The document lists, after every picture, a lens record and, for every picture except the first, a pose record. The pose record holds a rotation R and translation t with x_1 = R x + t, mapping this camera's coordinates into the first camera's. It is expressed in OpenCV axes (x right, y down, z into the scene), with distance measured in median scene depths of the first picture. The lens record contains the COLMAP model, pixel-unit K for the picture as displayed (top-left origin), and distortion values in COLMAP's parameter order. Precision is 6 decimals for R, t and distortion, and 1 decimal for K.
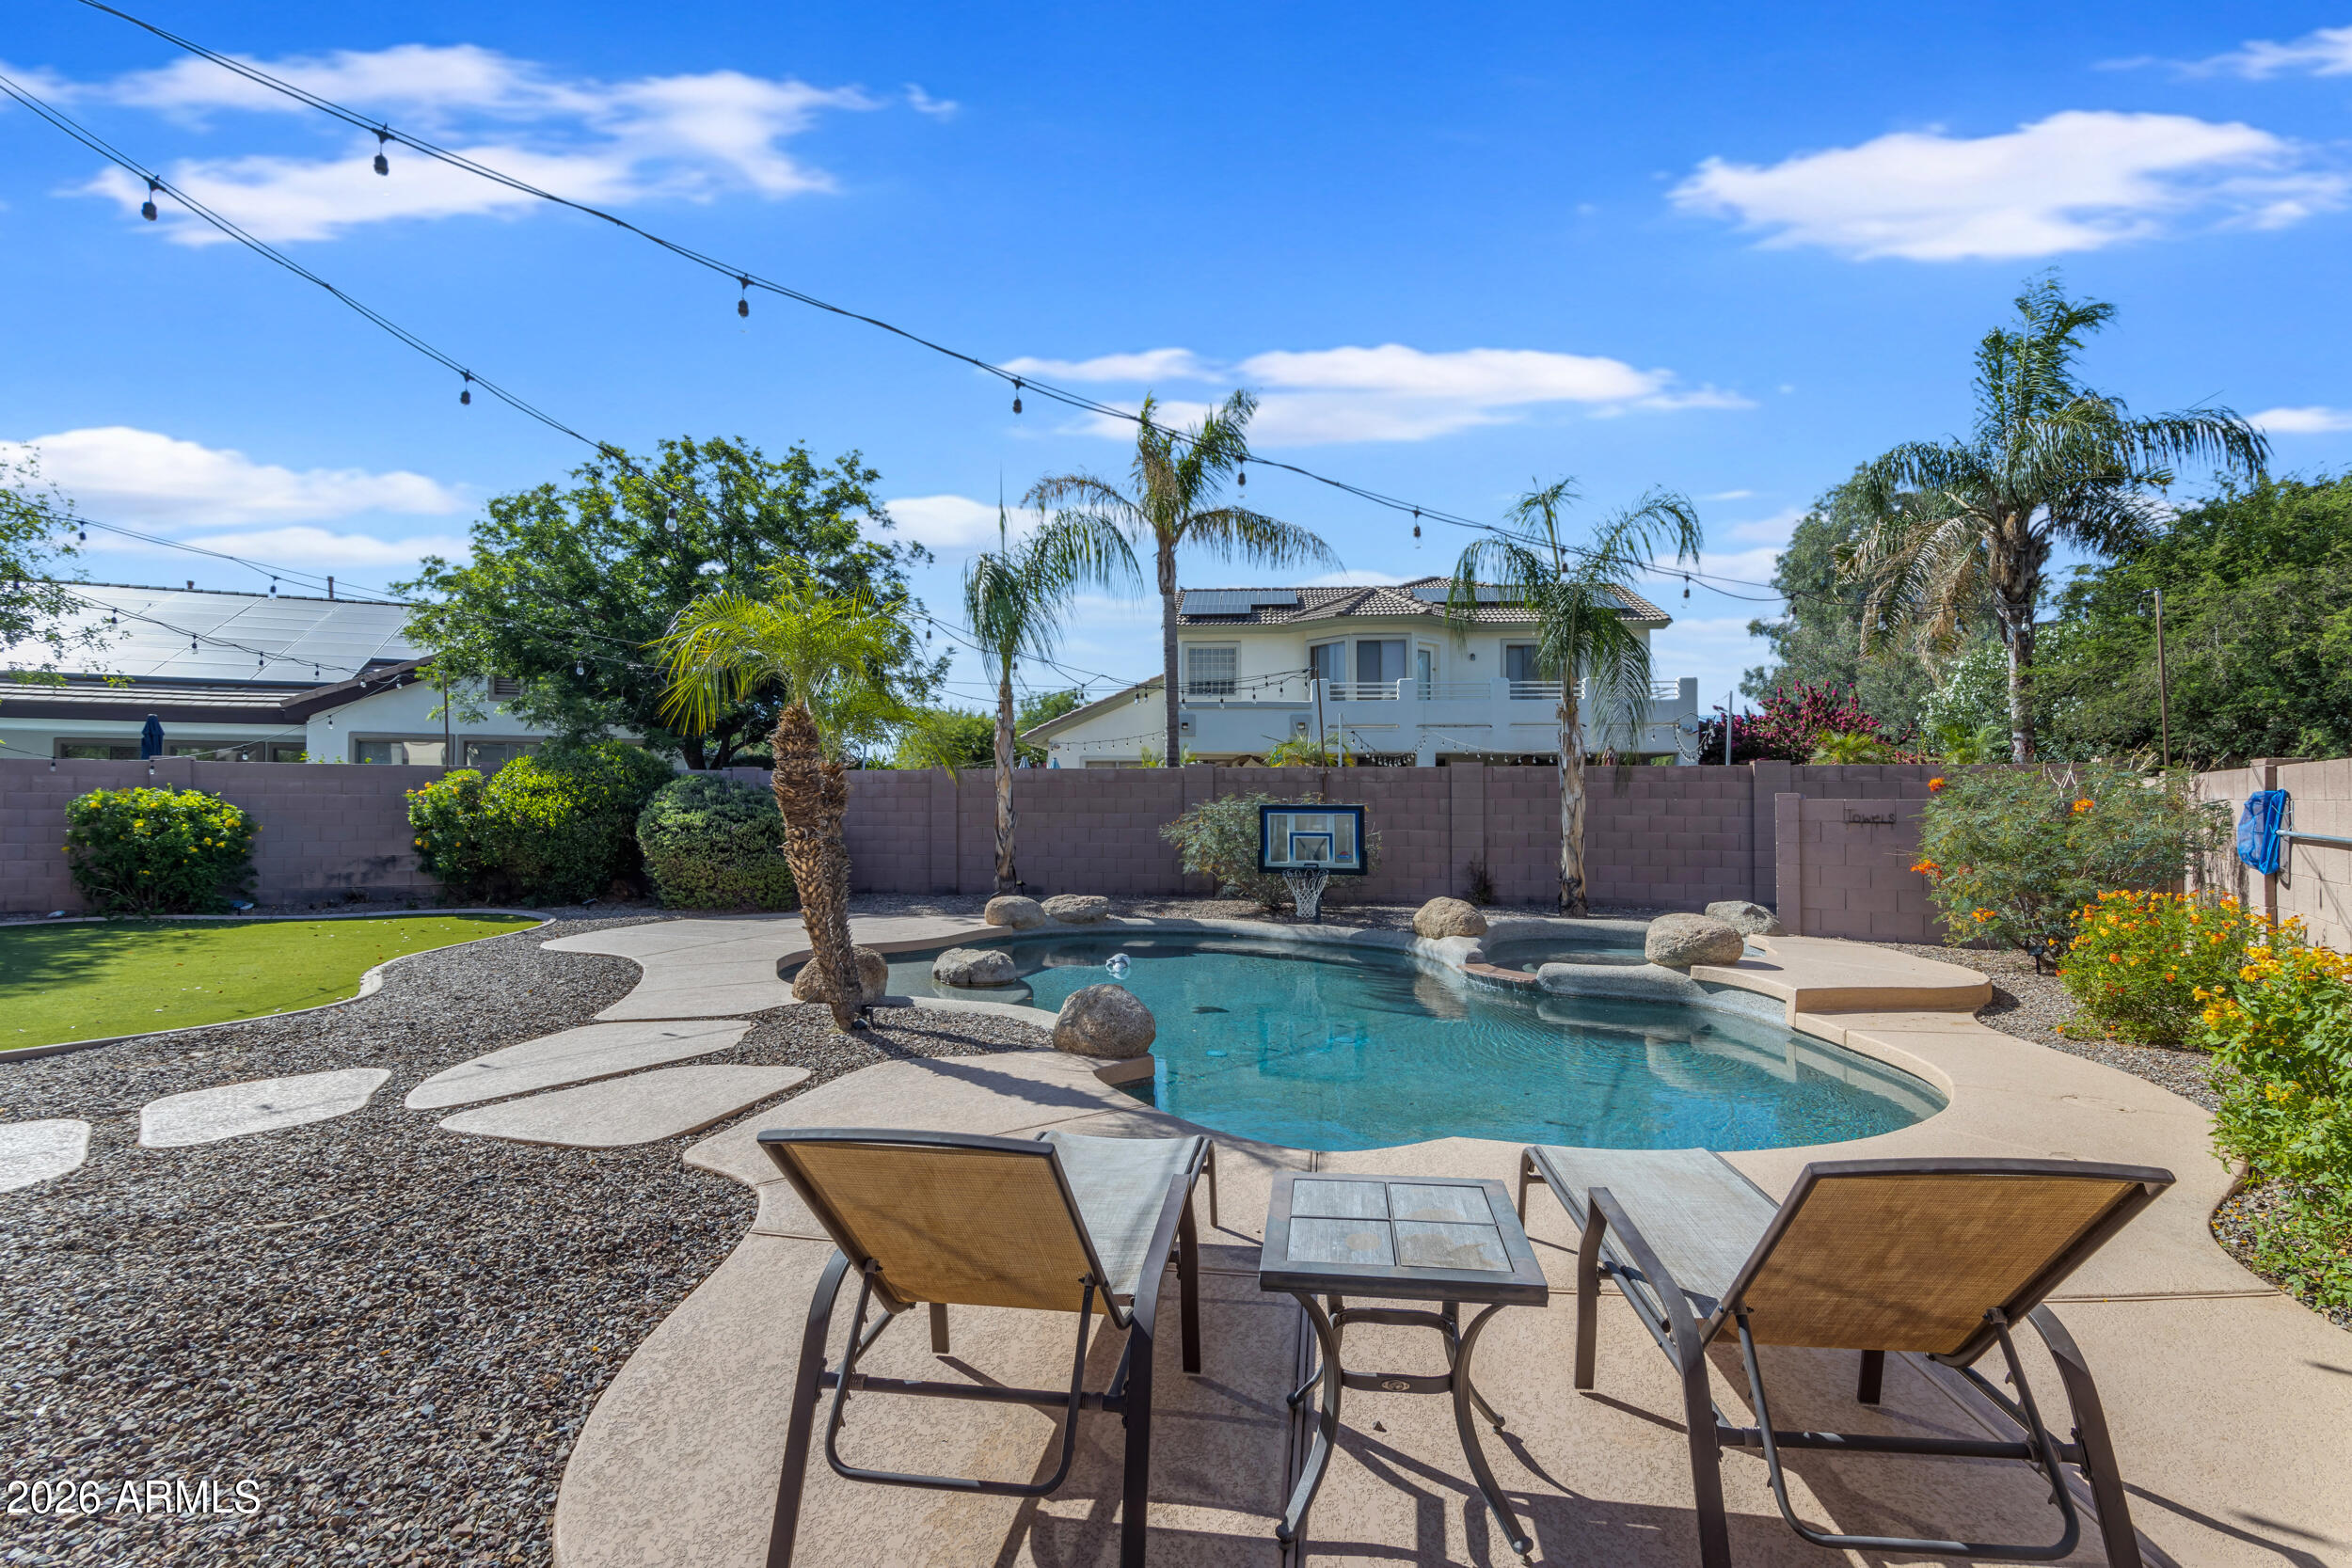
lens RADIAL K [[1079.5, 0, 1169.8], [0, 1079.5, 788.9], [0, 0, 1]] dist [0.001887, 0.000446]
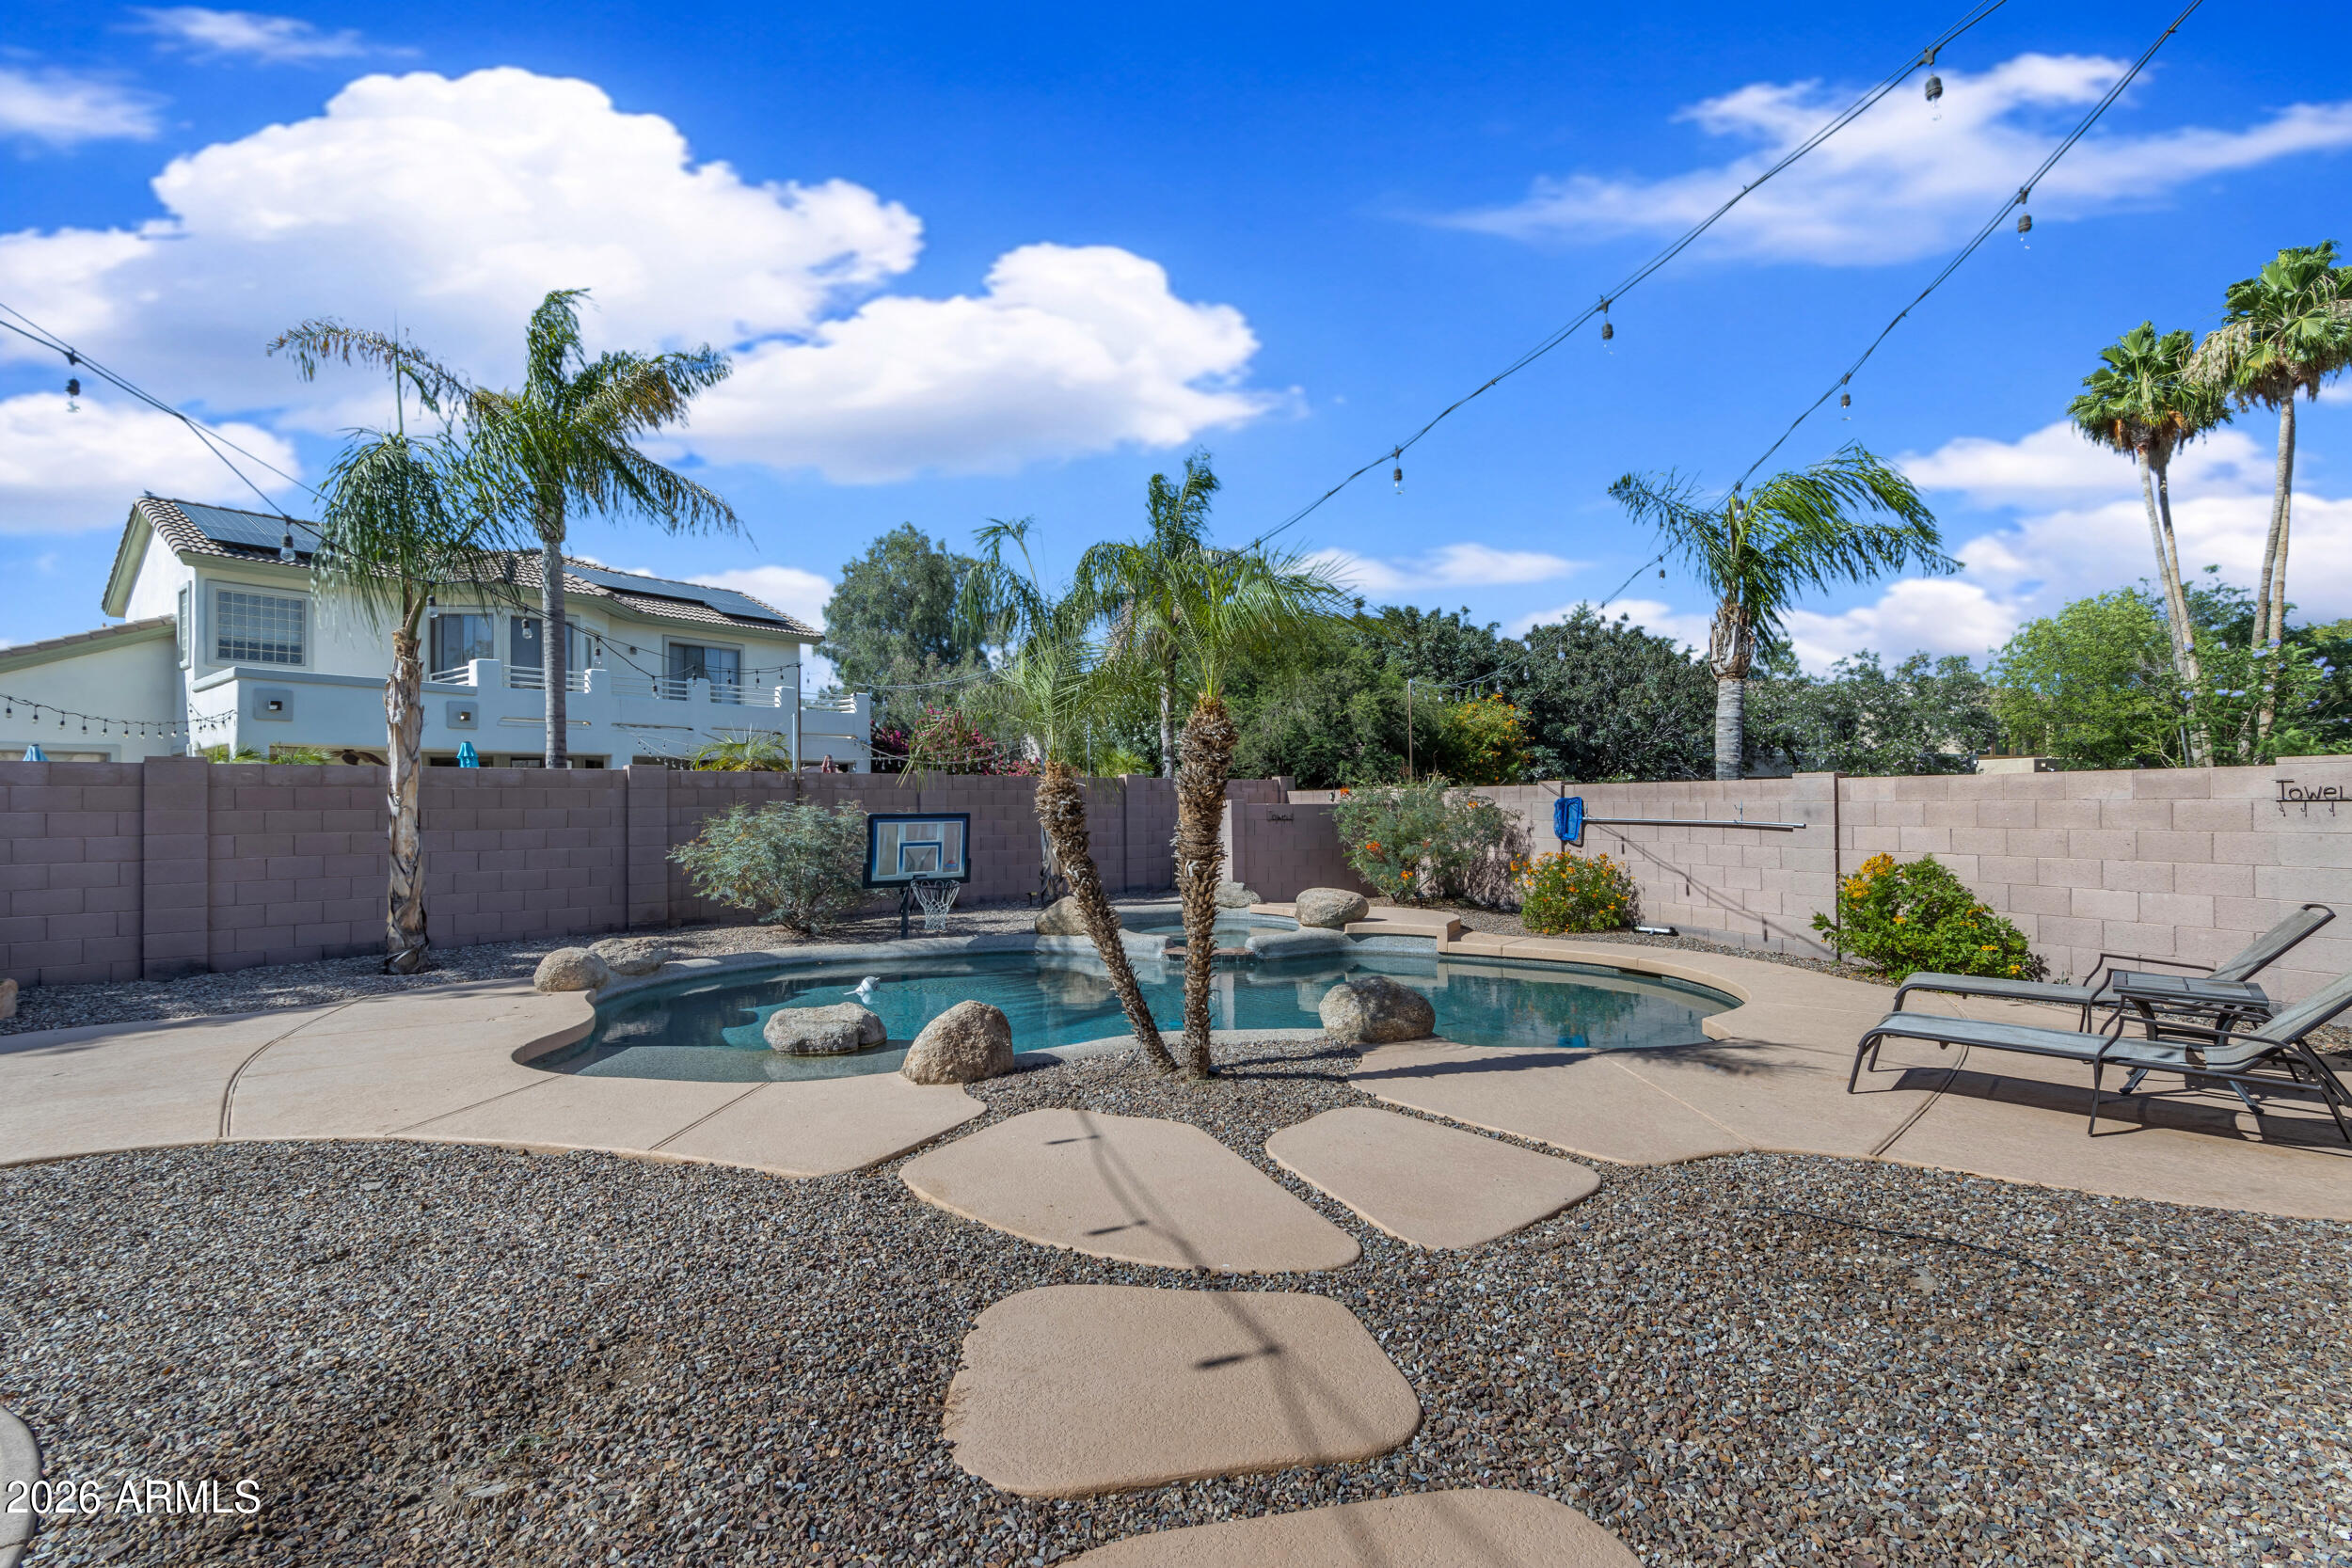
lens RADIAL K [[1079.5, 0, 1170.3], [0, 1079.5, 779.9], [0, 0, 1]] dist [0.001887, 0.000446]
pose [[0.539991, 0.013944, 0.841555, -0.479208], [-0.000803, 0.999871, -0.016052, 0.000645], [-0.841670, 0.007993, 0.539932, 0.259734]]
